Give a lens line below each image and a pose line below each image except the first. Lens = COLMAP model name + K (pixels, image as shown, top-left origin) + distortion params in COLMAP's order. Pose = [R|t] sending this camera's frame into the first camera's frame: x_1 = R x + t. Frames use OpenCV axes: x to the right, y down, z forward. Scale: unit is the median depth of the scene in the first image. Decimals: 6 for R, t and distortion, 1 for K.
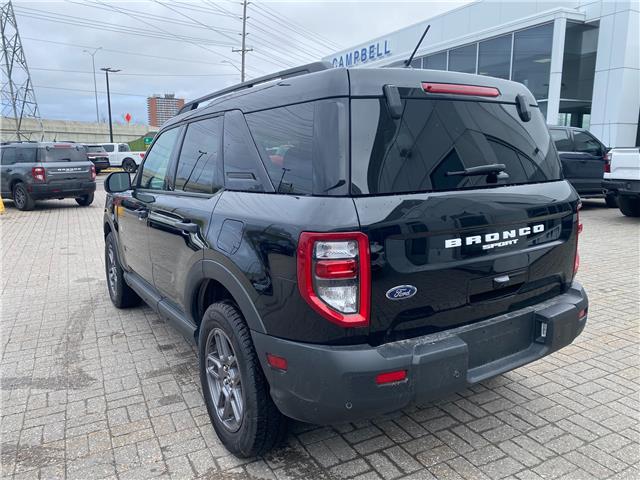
lens RADIAL K [[481.3, 0, 315.0], [0, 481.3, 238.7], [0, 0, 1]] dist [0.026232, -0.007620]
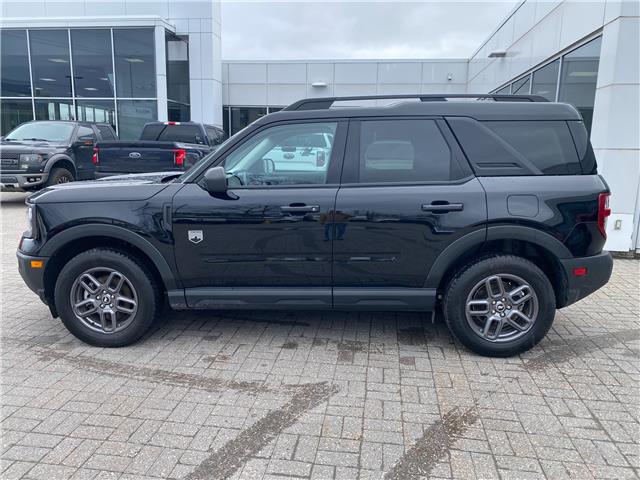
lens RADIAL K [[481.3, 0, 315.0], [0, 481.3, 238.7], [0, 0, 1]] dist [0.026232, -0.007620]
pose [[0.573050, -0.133982, 0.808494, -1.620032], [0.123896, 0.989370, 0.076140, -0.084376], [-0.810101, 0.056538, 0.583559, 0.607014]]
